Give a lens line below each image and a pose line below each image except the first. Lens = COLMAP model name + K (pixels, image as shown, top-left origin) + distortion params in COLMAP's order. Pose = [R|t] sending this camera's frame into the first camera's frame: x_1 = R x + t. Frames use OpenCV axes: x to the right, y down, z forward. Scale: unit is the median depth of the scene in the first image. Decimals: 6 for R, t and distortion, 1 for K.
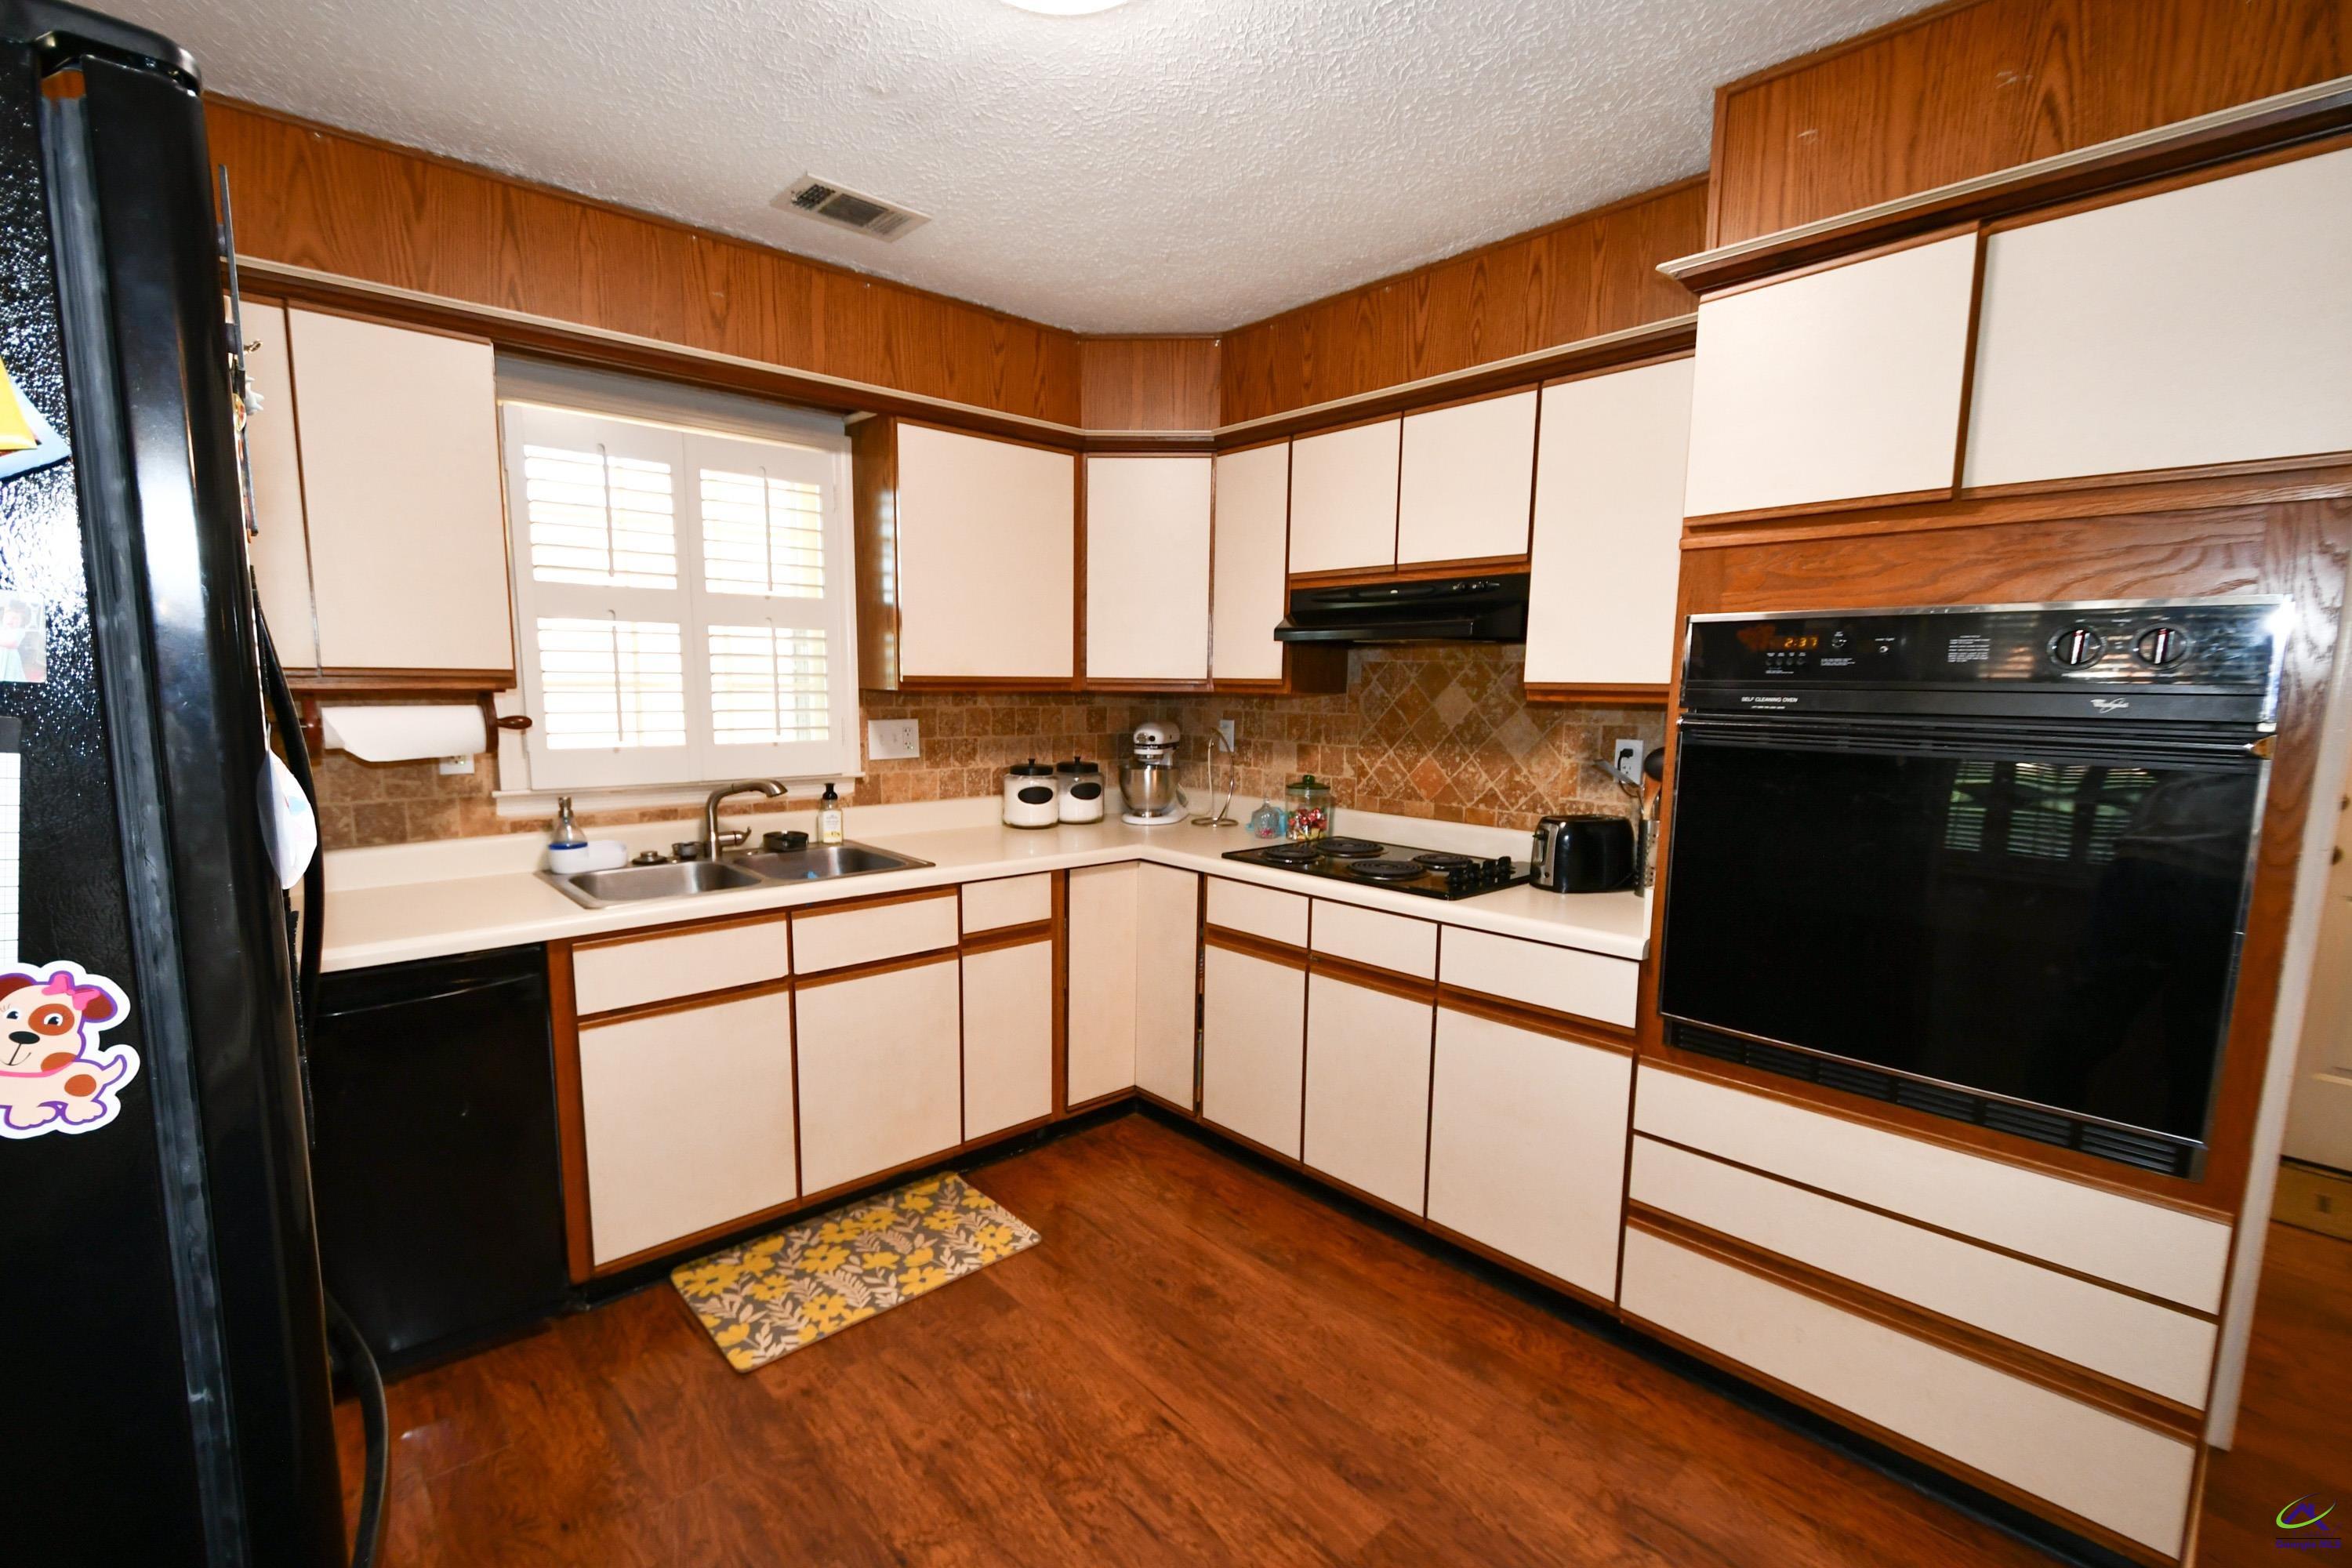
lens RADIAL K [[1028.2, 0, 1154.1], [0, 1028.2, 821.0], [0, 0, 1]] dist [0.005434, -0.007160]
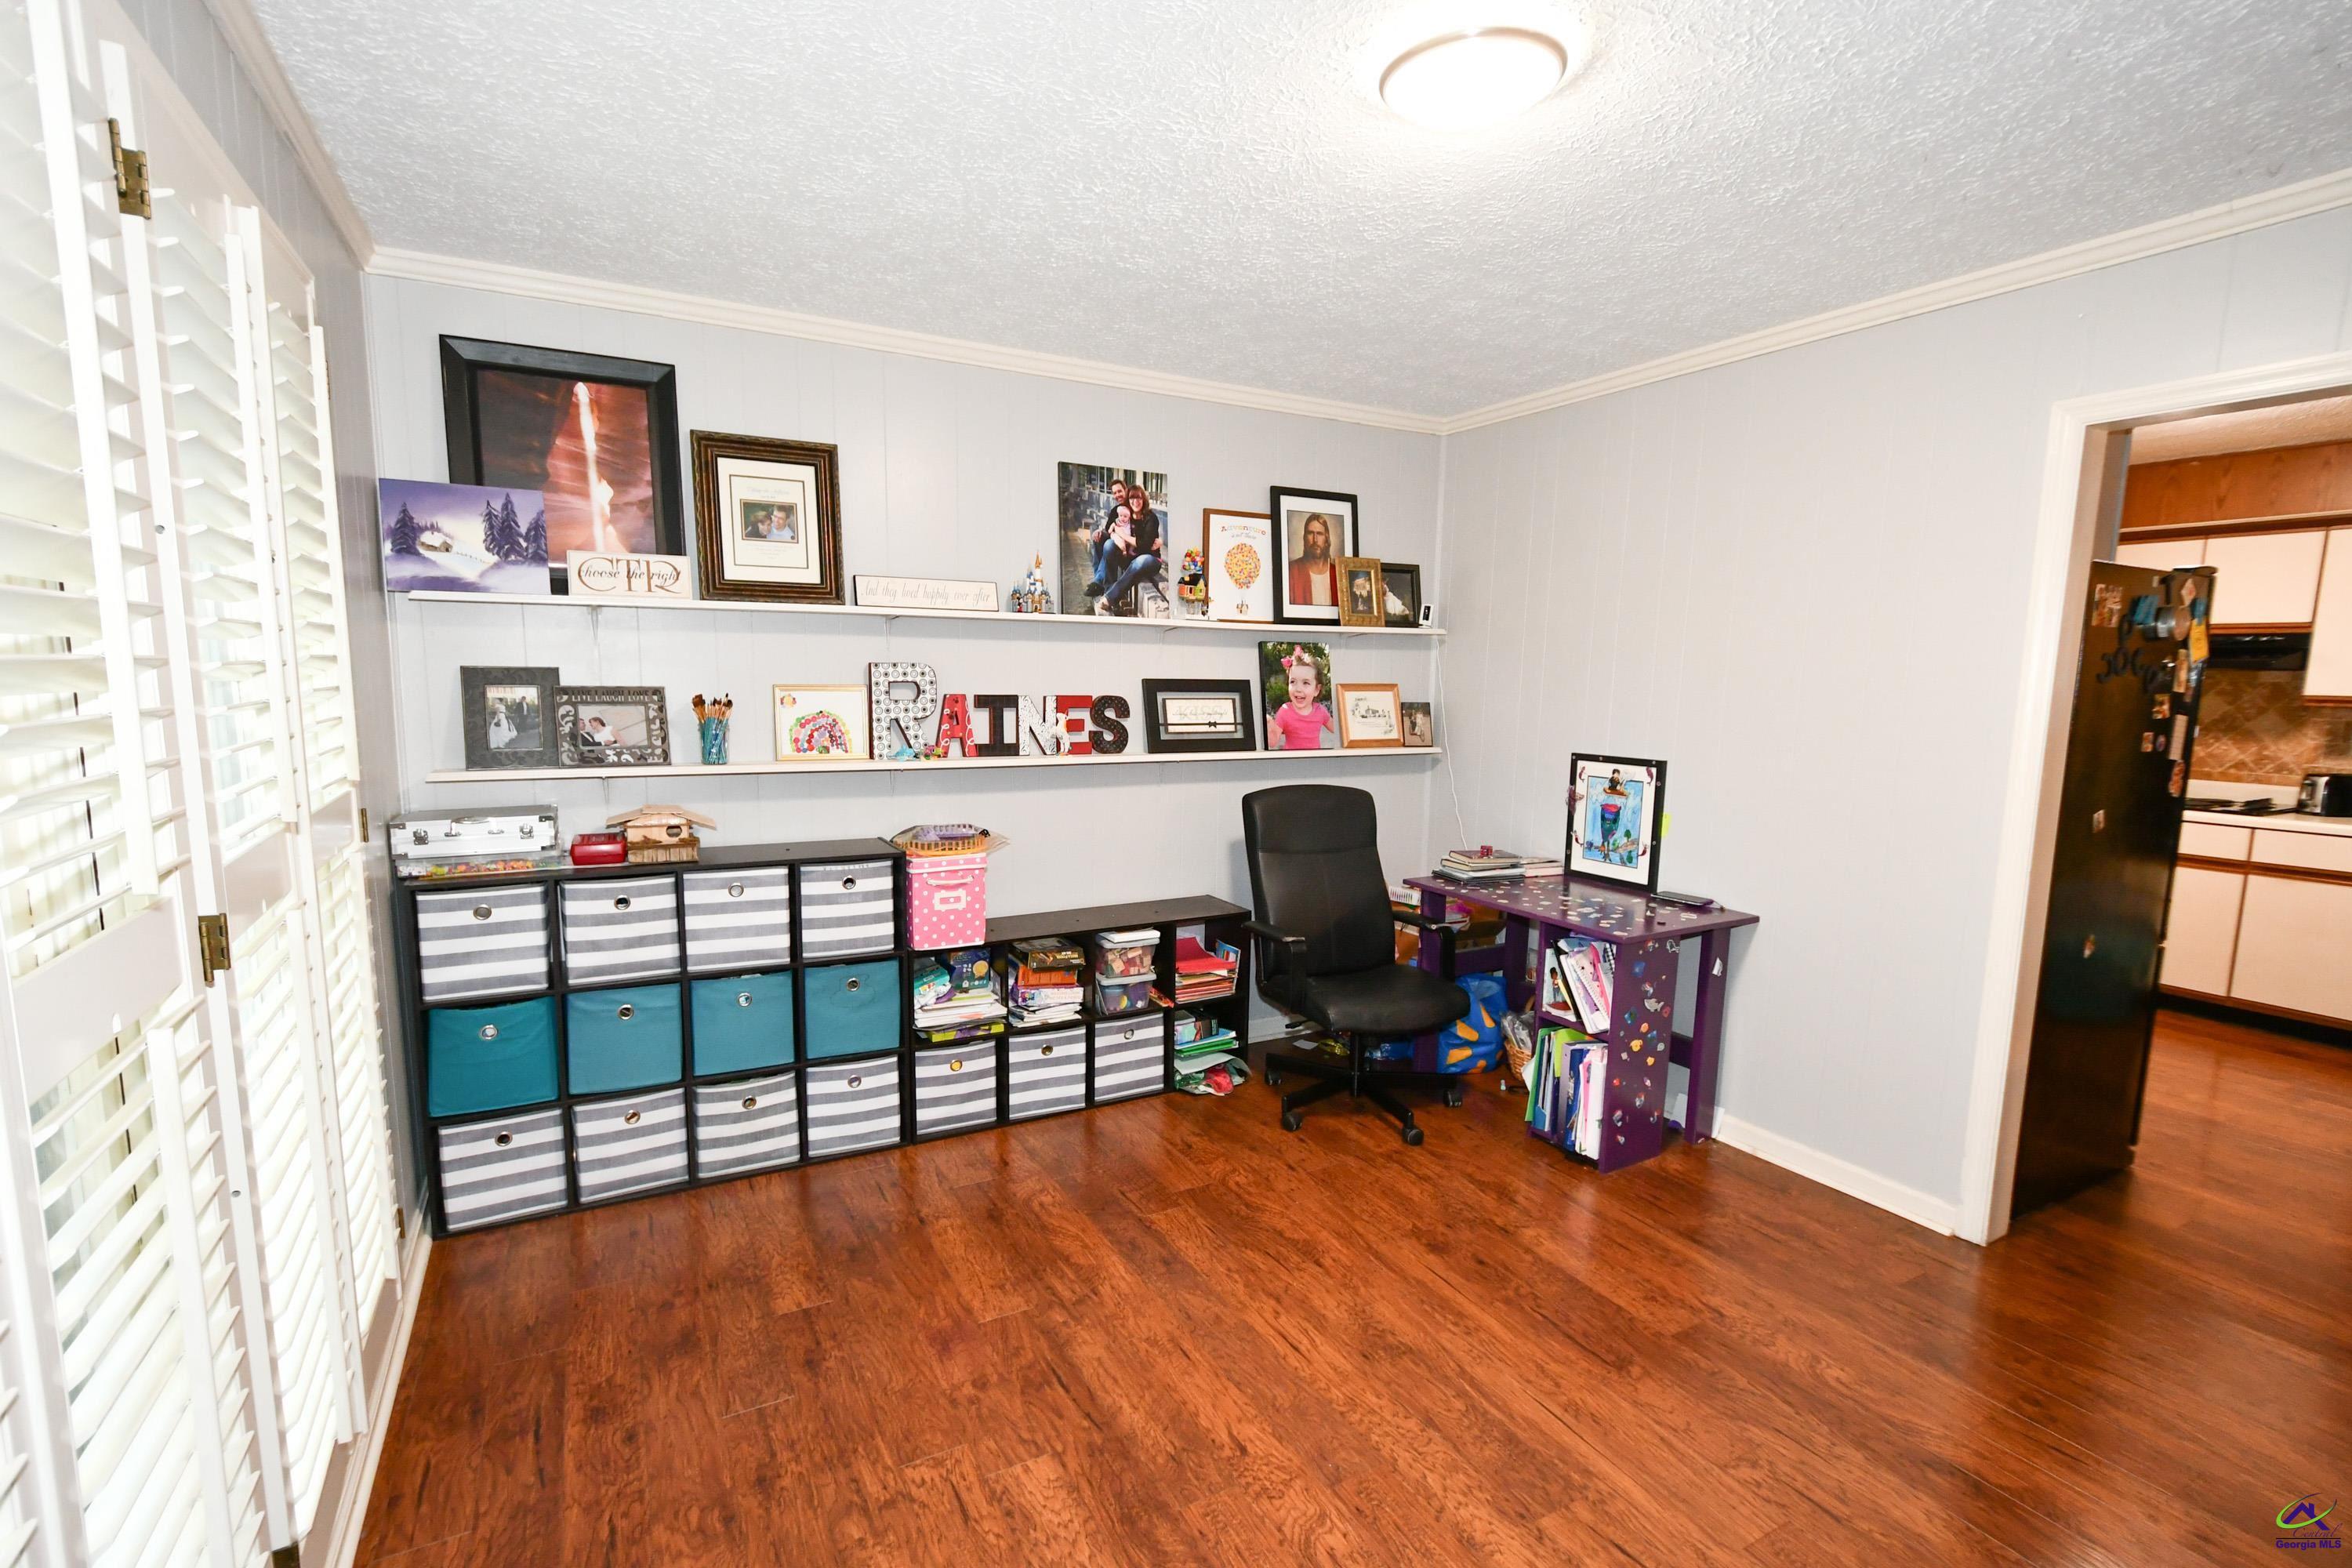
lens RADIAL K [[1028.2, 0, 1148.8], [0, 1028.2, 816.9], [0, 0, 1]] dist [0.005434, -0.007160]
pose [[0.967928, 0.035753, -0.248671, -1.005302], [-0.035651, 0.999352, 0.004914, 0.121586], [0.248686, 0.004108, 0.968575, -1.068386]]
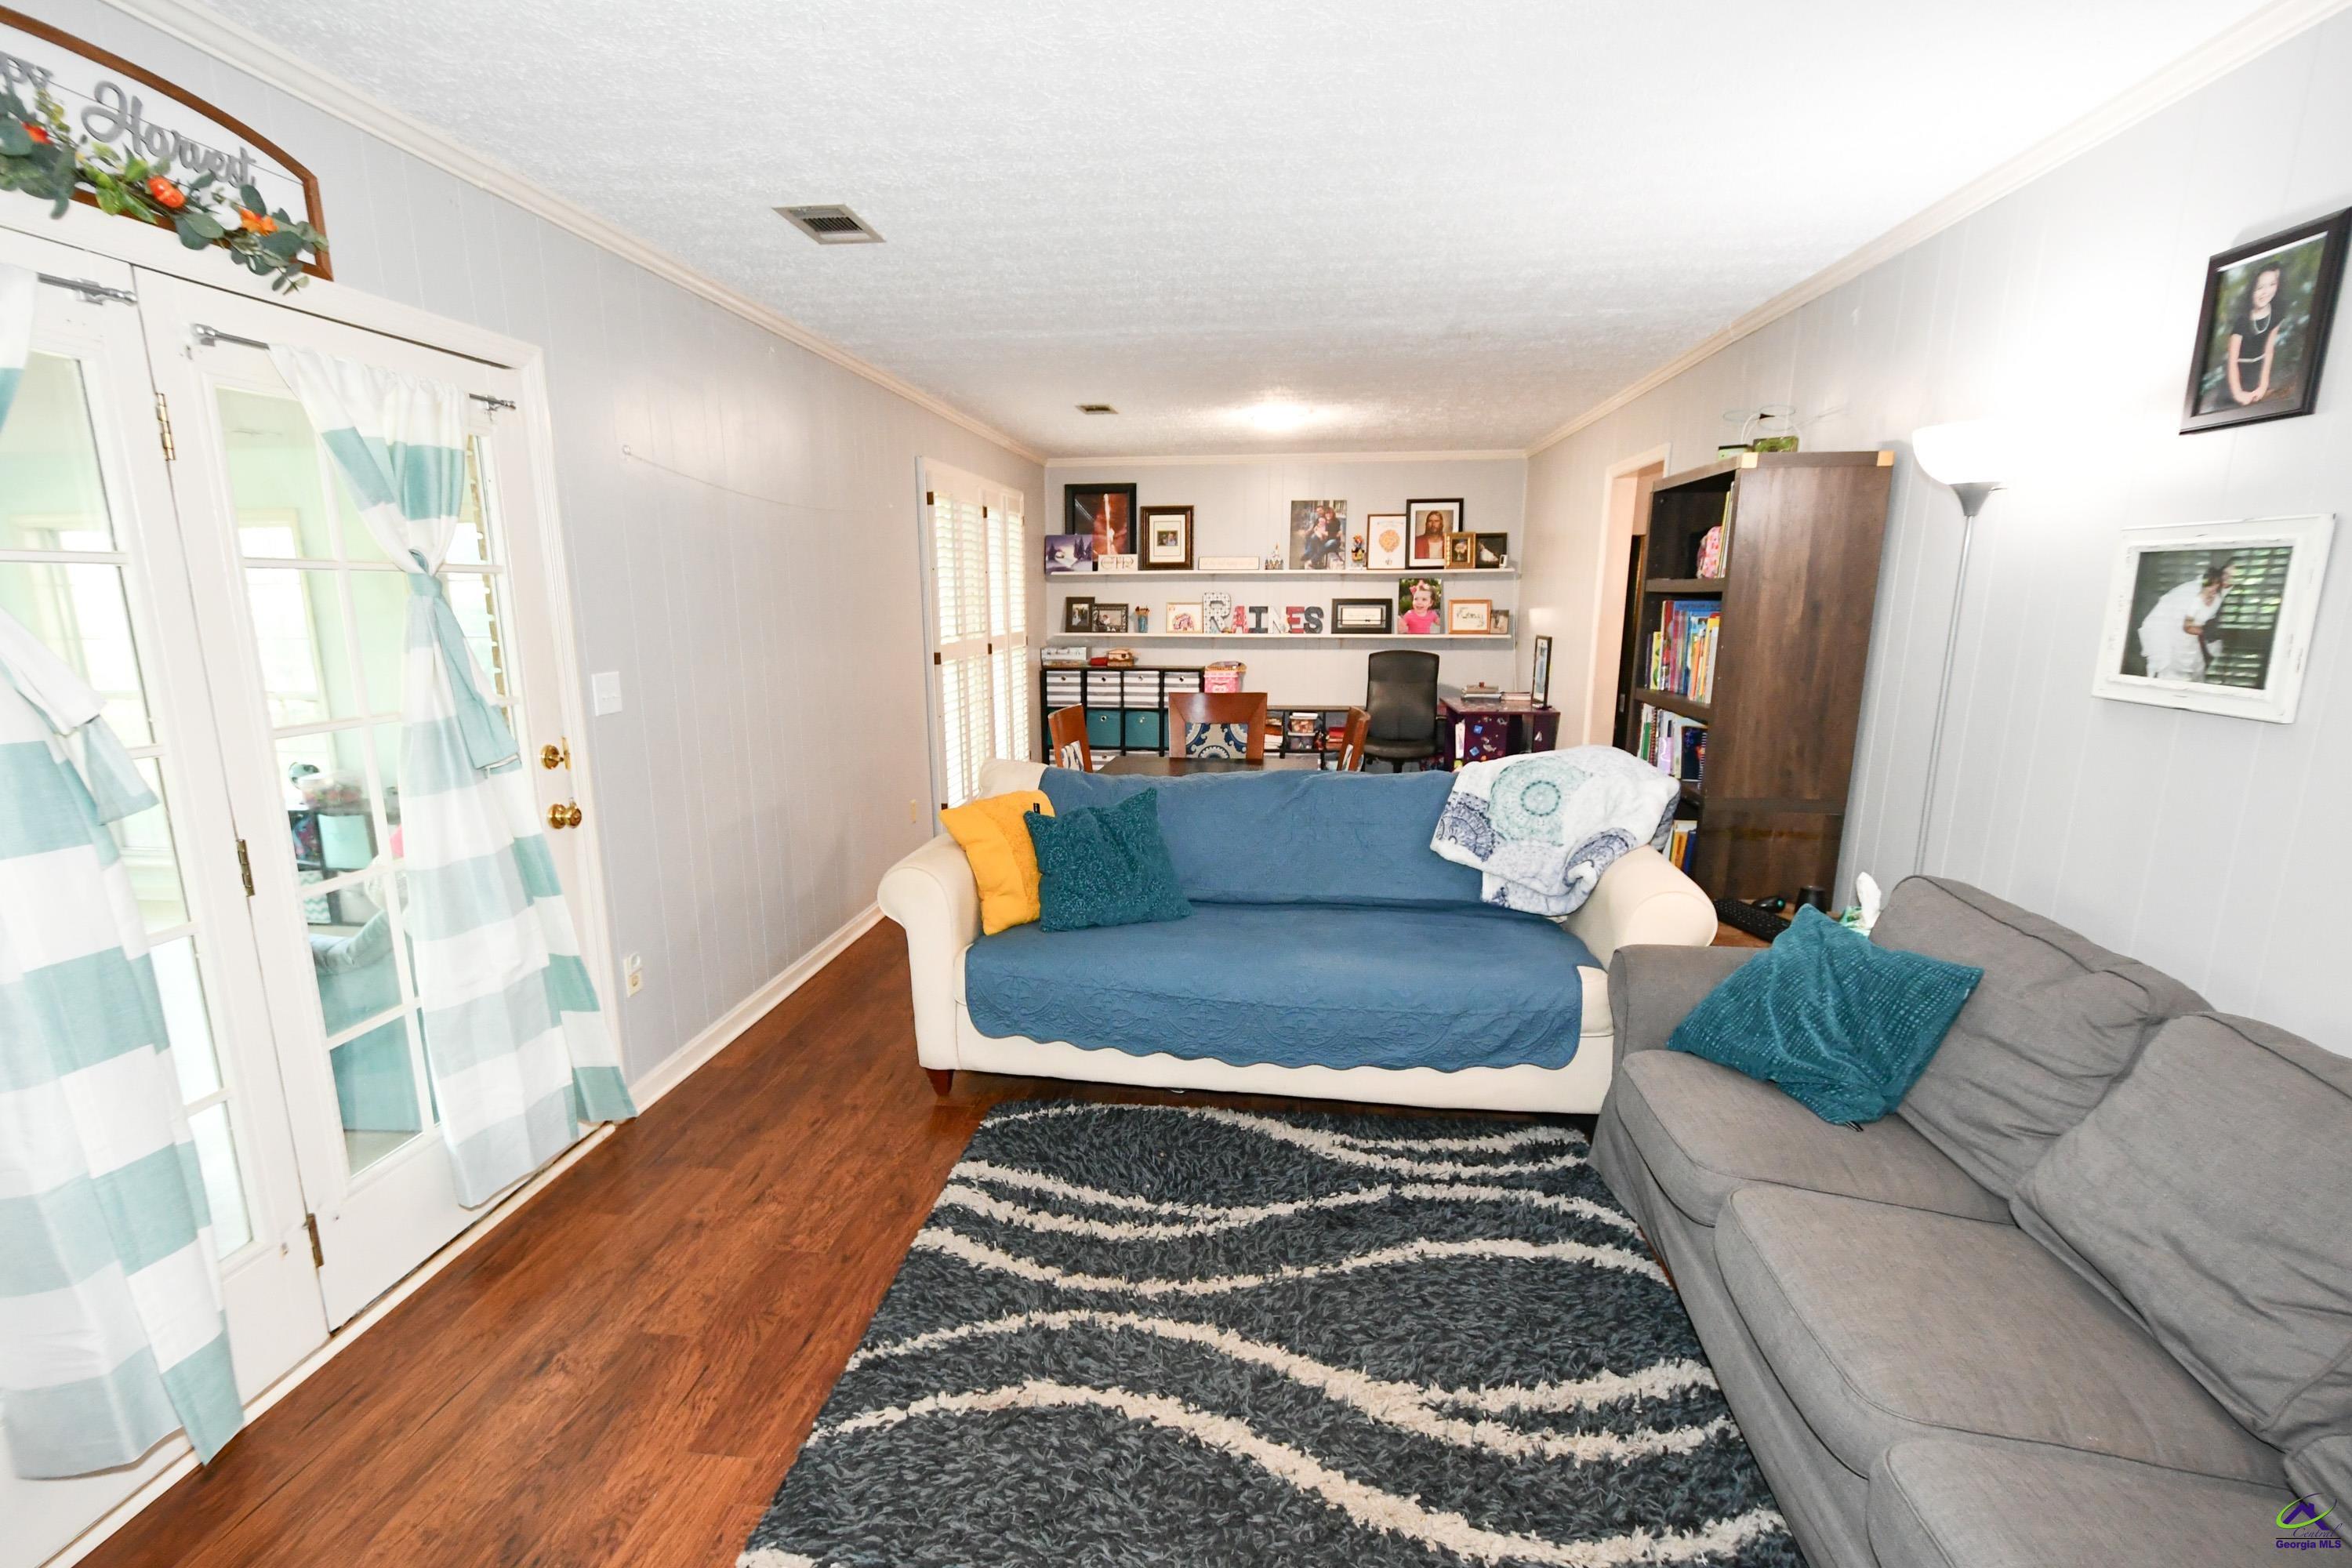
lens RADIAL K [[1028.2, 0, 1165.2], [0, 1028.2, 817.2], [0, 0, 1]] dist [0.005434, -0.007160]
pose [[0.663265, 0.145951, -0.734015, 0.528381], [-0.092102, 0.989262, 0.113479, 0.266545], [0.742696, -0.007662, 0.669585, -2.025898]]
